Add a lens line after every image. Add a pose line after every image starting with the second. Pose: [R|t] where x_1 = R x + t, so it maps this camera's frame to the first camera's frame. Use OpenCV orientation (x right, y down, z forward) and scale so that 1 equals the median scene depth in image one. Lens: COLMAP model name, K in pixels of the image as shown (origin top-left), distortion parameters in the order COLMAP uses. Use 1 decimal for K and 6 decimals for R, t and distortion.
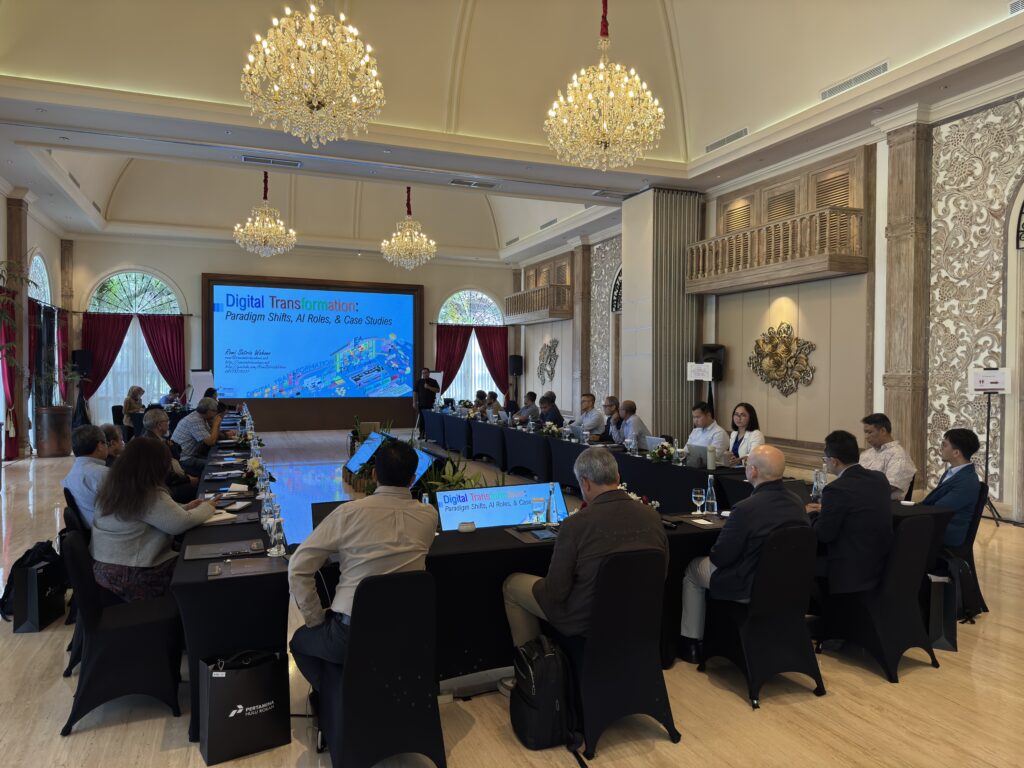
lens RADIAL K [[710.7, 0, 519.2], [0, 710.7, 384.9], [0, 0, 1]] dist [0.054369, -0.058580]
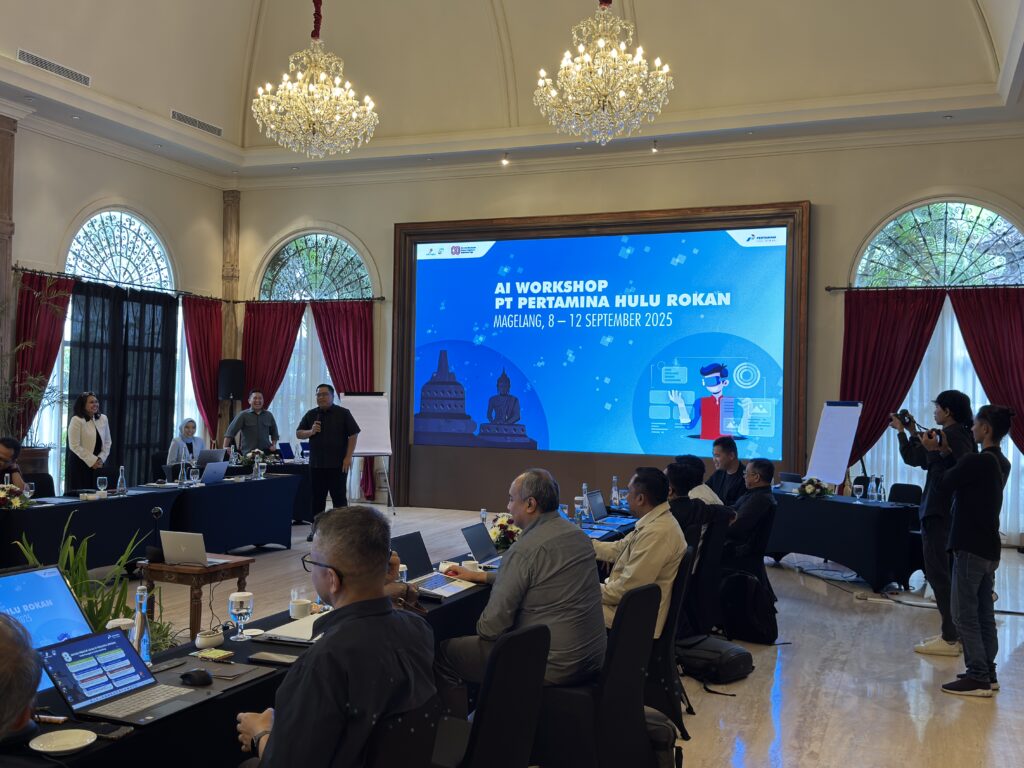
lens RADIAL K [[998.5, 0, 518.6], [0, 998.5, 386.7], [0, 0, 1]] dist [0.053991, 0.000000]
pose [[0.726644, 0.002995, -0.687007, 0.273815], [-0.029937, 0.999179, -0.027309, -0.012336], [0.686361, 0.040410, 0.726137, 0.790277]]
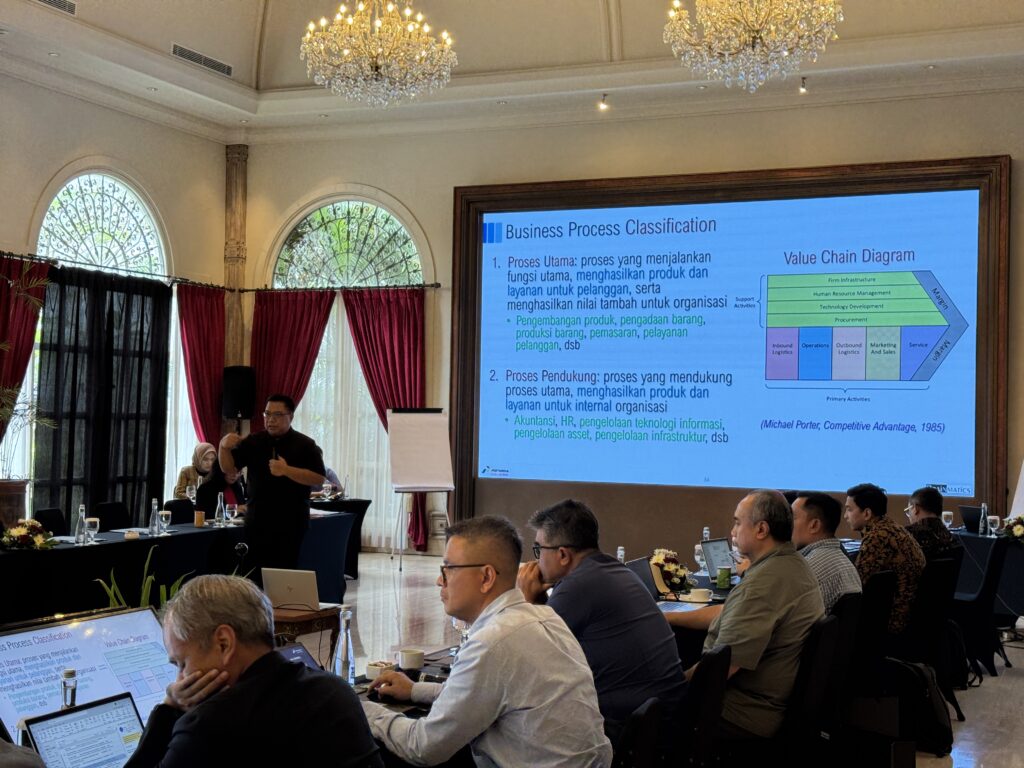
lens RADIAL K [[1414.8, 0, 525.0], [0, 1414.8, 386.5], [0, 0, 1]] dist [0.100827, 0.000000]
pose [[0.705565, -0.007034, -0.708611, 0.304696], [-0.029194, 0.998813, -0.038984, -0.005469], [0.708044, 0.048193, 0.704522, 0.688672]]
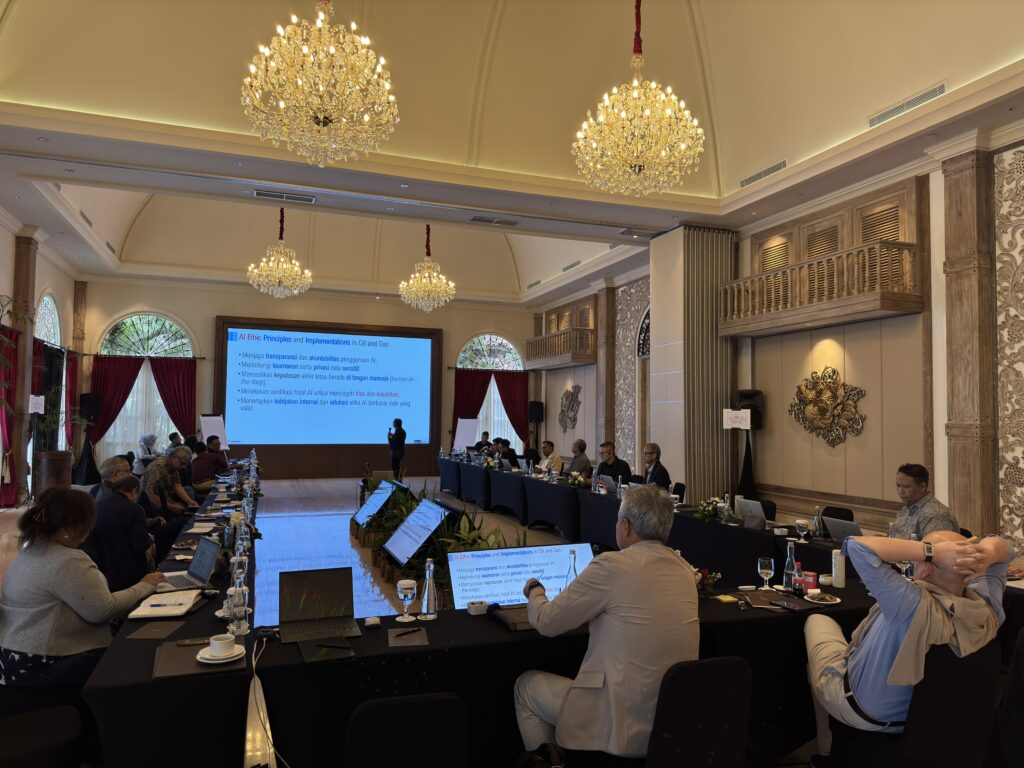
lens RADIAL K [[710.7, 0, 519.9], [0, 710.7, 386.9], [0, 0, 1]] dist [0.054369, -0.058580]
pose [[0.999635, 0.006224, -0.026282, -0.004026], [-0.007933, 0.997826, -0.065426, 0.002790], [0.025818, 0.065611, 0.997511, 0.067736]]
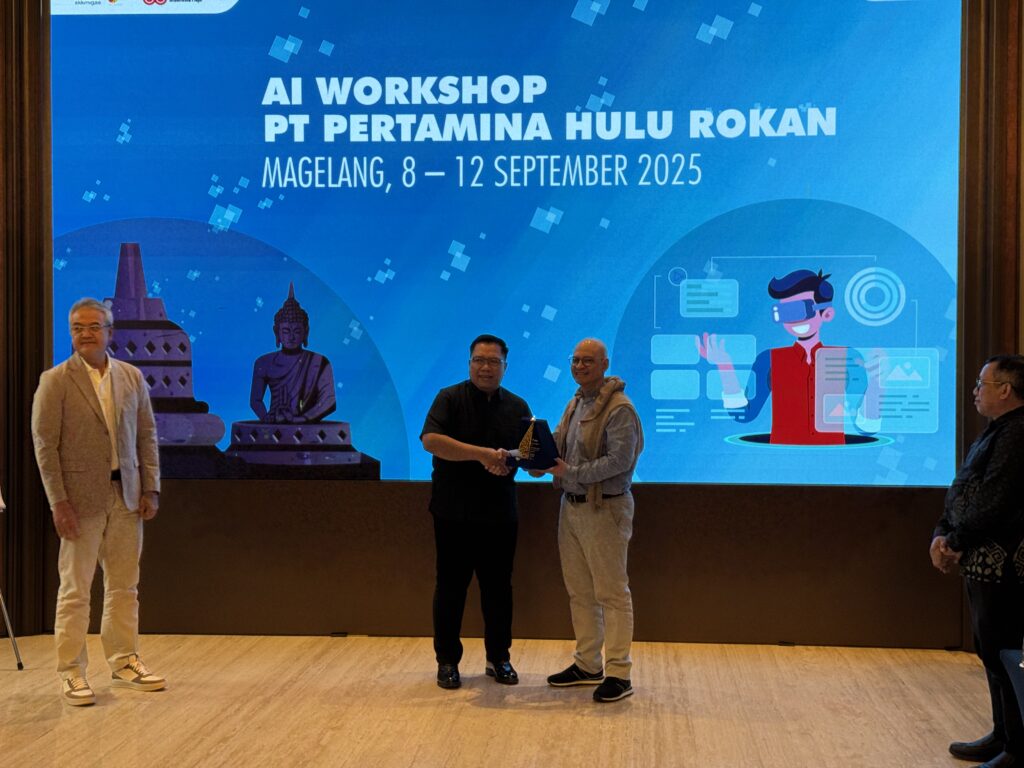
lens RADIAL K [[1414.8, 0, 512.5], [0, 1414.8, 395.2], [0, 0, 1]] dist [0.100827, 0.000000]
pose [[0.897727, 0.006472, -0.440504, -0.156452], [-0.005591, 0.999979, 0.003297, -0.015801], [0.440516, -0.000497, 0.897744, 1.064590]]
